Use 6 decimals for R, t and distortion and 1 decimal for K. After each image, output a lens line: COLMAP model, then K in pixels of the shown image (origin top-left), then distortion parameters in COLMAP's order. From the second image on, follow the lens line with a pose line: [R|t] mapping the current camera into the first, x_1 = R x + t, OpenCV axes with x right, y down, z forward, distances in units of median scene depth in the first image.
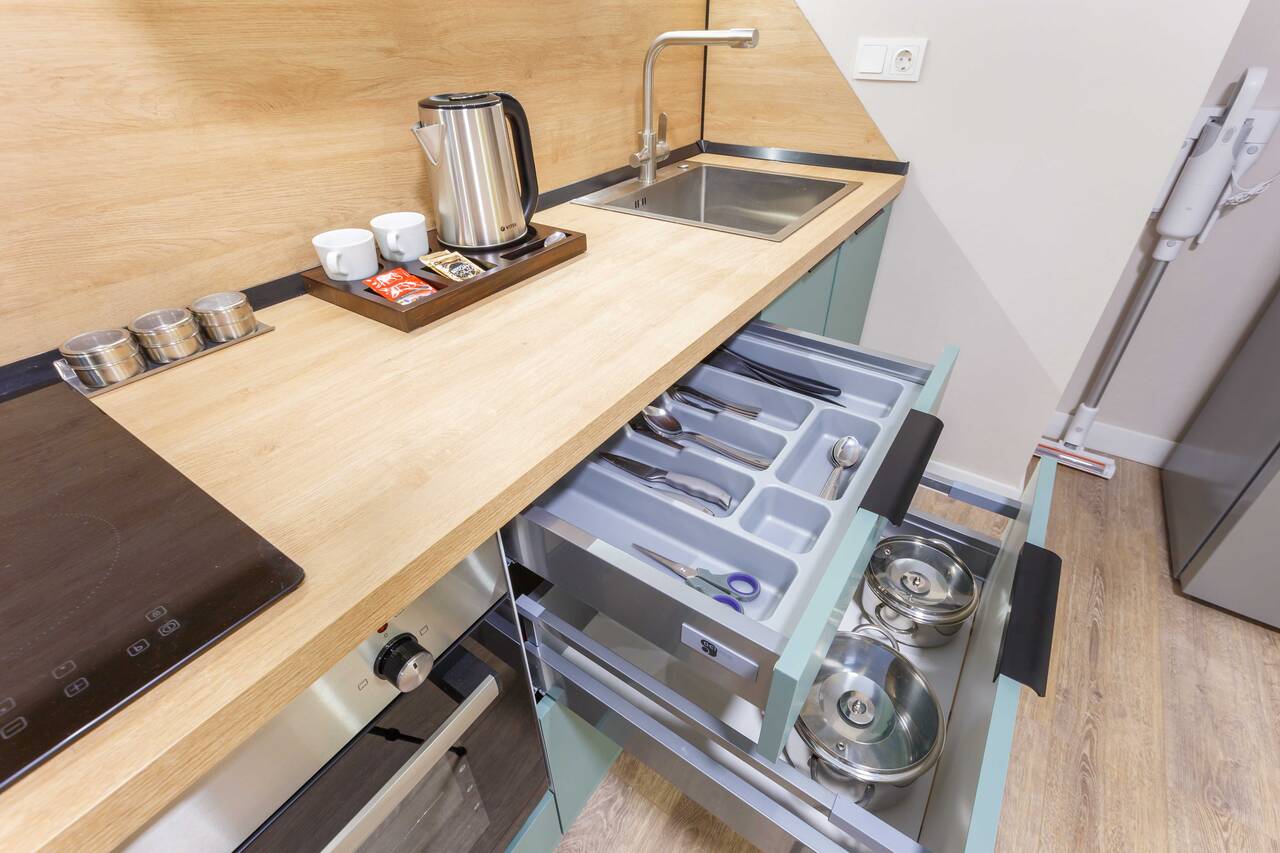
lens RADIAL K [[598.6, 0, 640.0], [0, 598.6, 426.5], [0, 0, 1]] dist [0.023379, -0.000813]
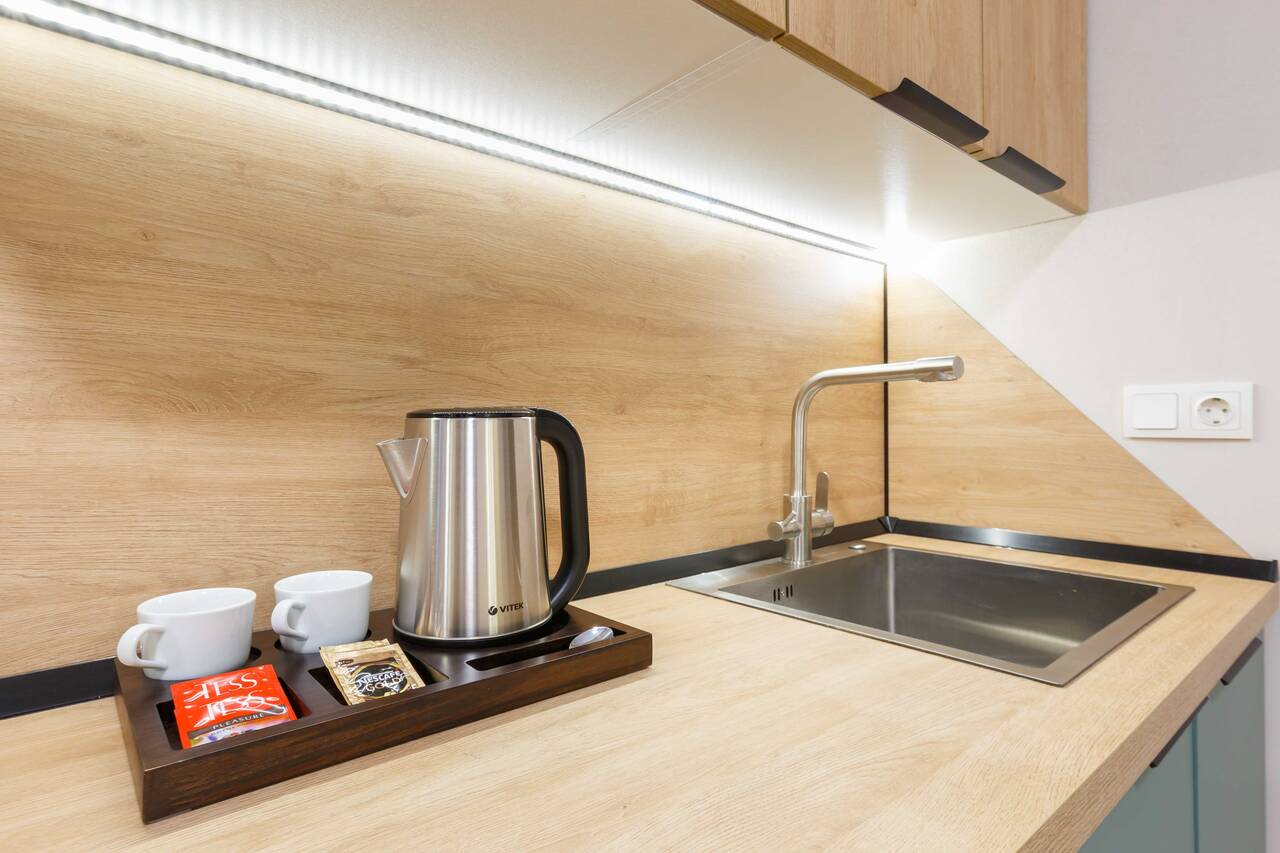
lens RADIAL K [[669.3, 0, 640.0], [0, 669.3, 426.5], [0, 0, 1]] dist [-0.026213, 0.020692]
pose [[0.961785, 0.004465, -0.273771, 0.054056], [-0.161023, 0.817911, -0.552352, -0.125815], [0.221454, 0.575327, 0.787373, 0.376529]]
